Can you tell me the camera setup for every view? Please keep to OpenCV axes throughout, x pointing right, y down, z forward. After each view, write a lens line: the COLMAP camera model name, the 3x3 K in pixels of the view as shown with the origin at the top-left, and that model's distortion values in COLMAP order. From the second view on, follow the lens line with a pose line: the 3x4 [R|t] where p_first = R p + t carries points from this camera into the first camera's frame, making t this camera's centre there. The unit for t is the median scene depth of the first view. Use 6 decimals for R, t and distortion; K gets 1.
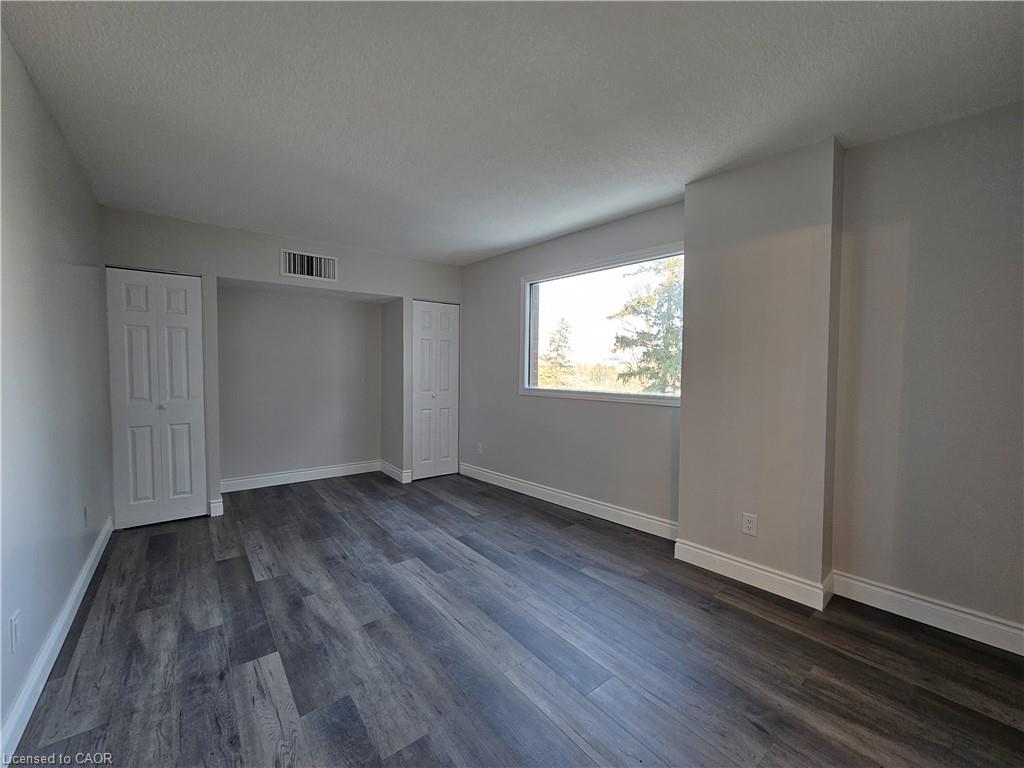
lens RADIAL K [[421.5, 0, 513.1], [0, 421.5, 385.6], [0, 0, 1]] dist [-0.001857, 0.000327]
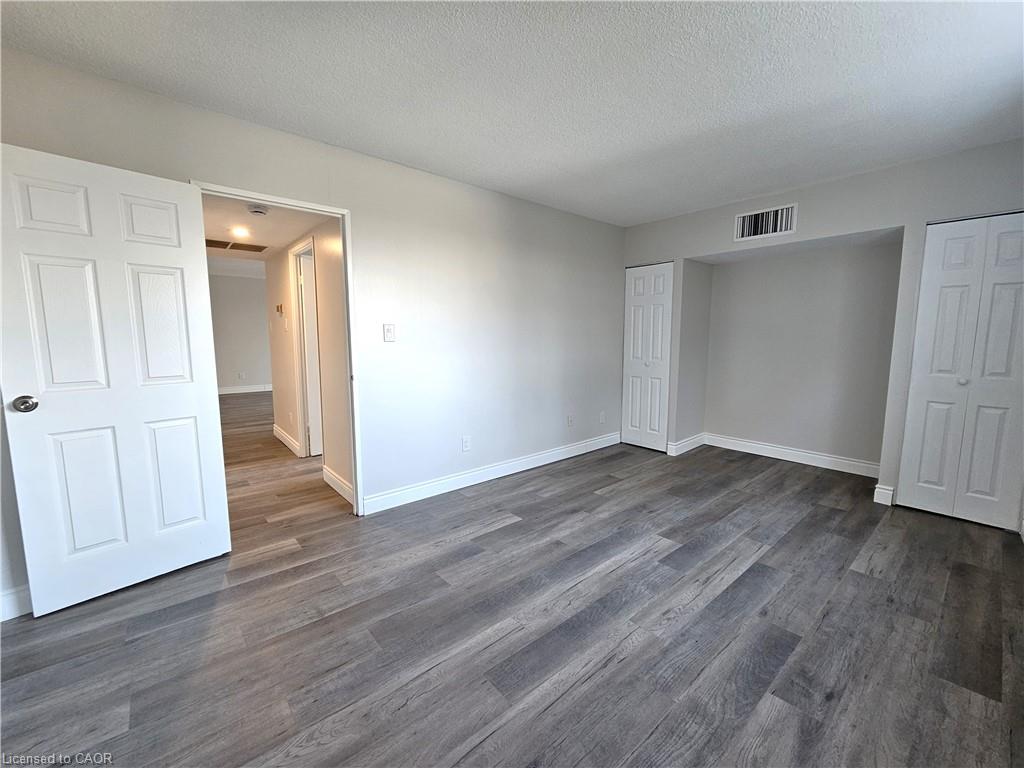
lens RADIAL K [[421.5, 0, 513.1], [0, 421.5, 385.6], [0, 0, 1]] dist [-0.001857, 0.000327]
pose [[0.049630, 0.109493, -0.992748, 0.607669], [-0.045827, 0.993175, 0.107249, -0.008774], [0.997716, 0.040171, 0.054309, 0.577057]]
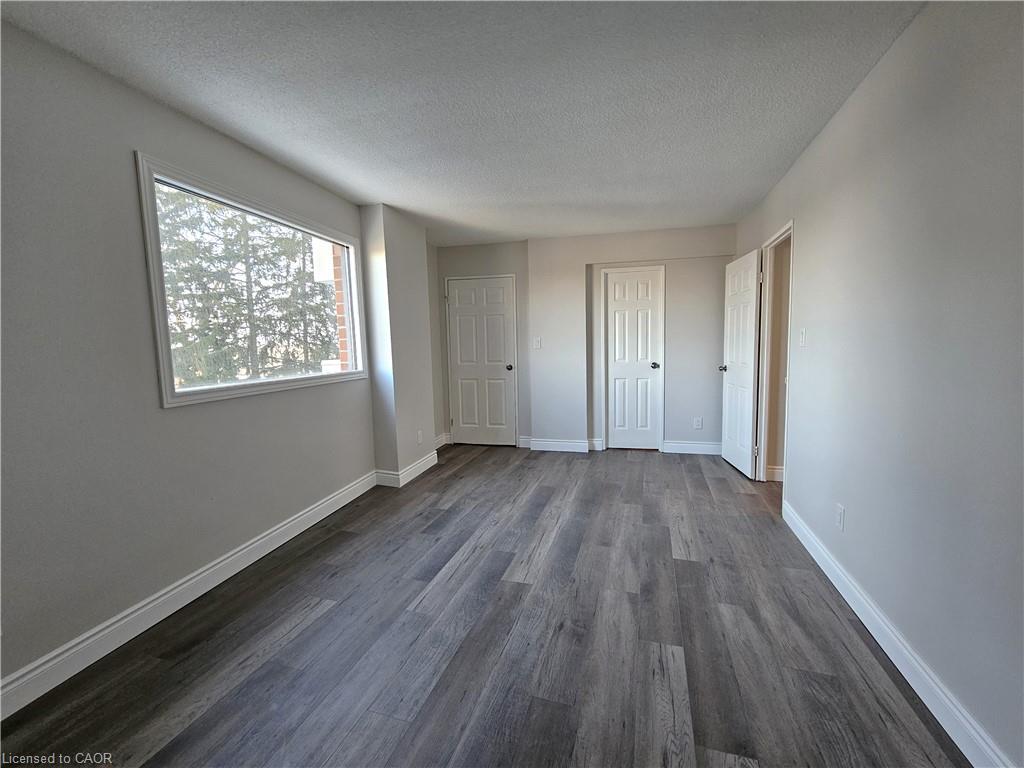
lens RADIAL K [[421.5, 0, 513.1], [0, 421.5, 385.6], [0, 0, 1]] dist [-0.001857, 0.000327]
pose [[-0.565693, -0.076548, 0.821055, -0.876500], [0.056653, 0.989722, 0.131306, -0.065356], [-0.822667, 0.120794, -0.555542, 1.385086]]
